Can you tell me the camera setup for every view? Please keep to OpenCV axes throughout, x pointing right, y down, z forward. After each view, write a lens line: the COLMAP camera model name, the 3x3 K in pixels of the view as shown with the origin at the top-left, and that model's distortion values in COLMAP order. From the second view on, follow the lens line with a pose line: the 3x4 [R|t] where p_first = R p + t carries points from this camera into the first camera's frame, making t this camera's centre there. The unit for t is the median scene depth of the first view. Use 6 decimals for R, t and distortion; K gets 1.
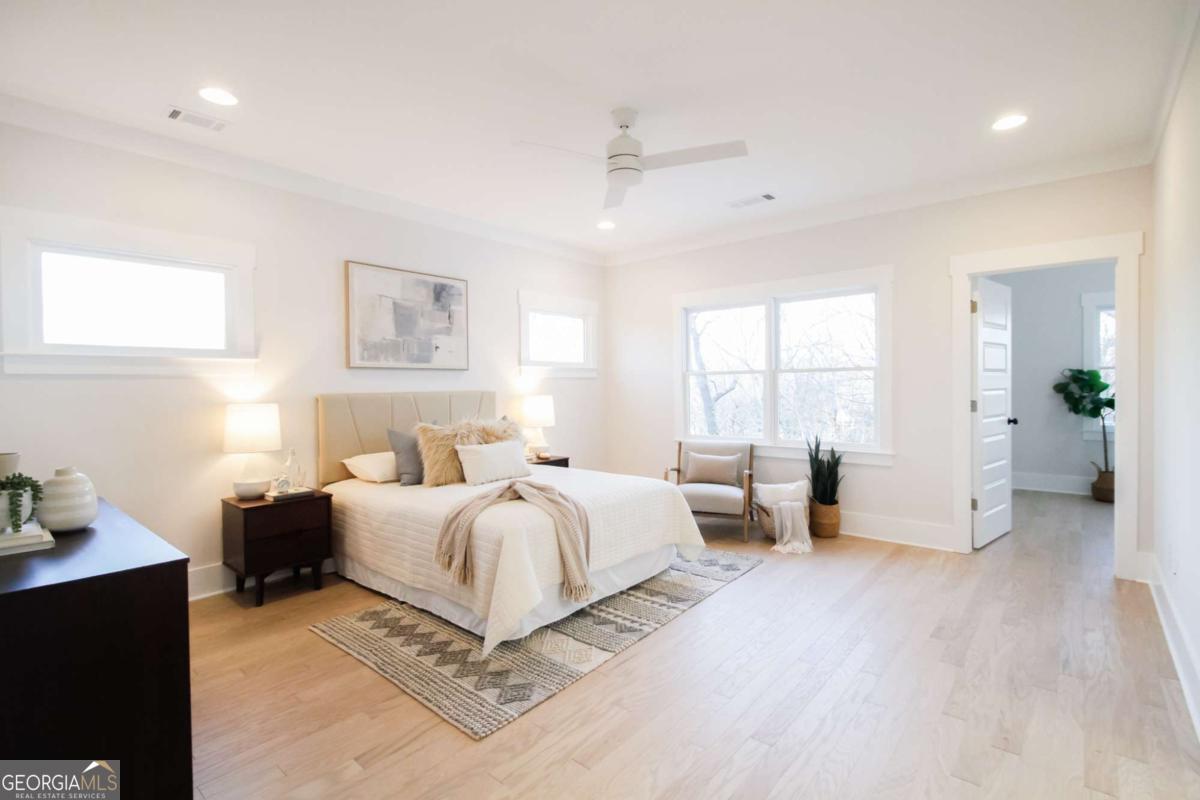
lens RADIAL K [[560.5, 0, 607.4], [0, 560.5, 393.5], [0, 0, 1]] dist [0.014203, -0.000290]
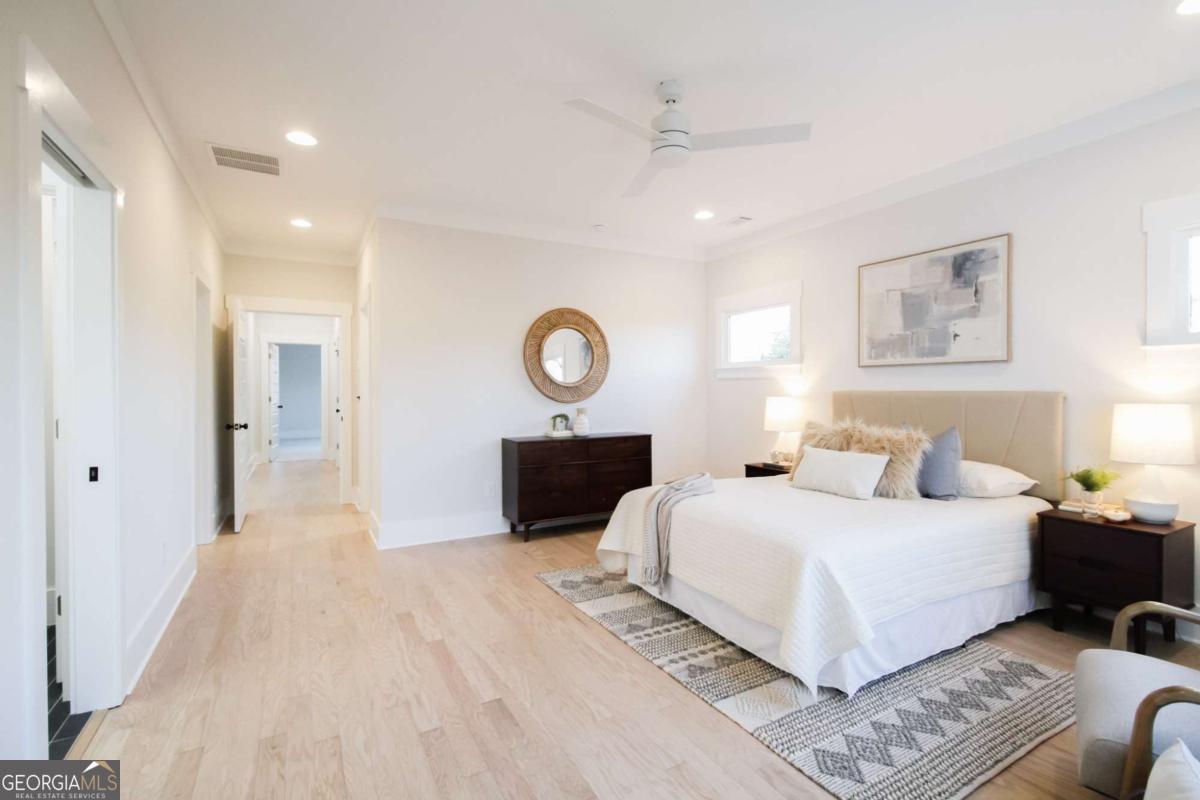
lens RADIAL K [[560.5, 0, 607.4], [0, 560.5, 393.5], [0, 0, 1]] dist [0.014203, -0.000290]
pose [[-0.361712, 0.018322, -0.932110, 0.658774], [-0.010407, 0.999665, 0.023689, -0.014987], [0.932232, 0.018269, -0.361400, 0.884470]]
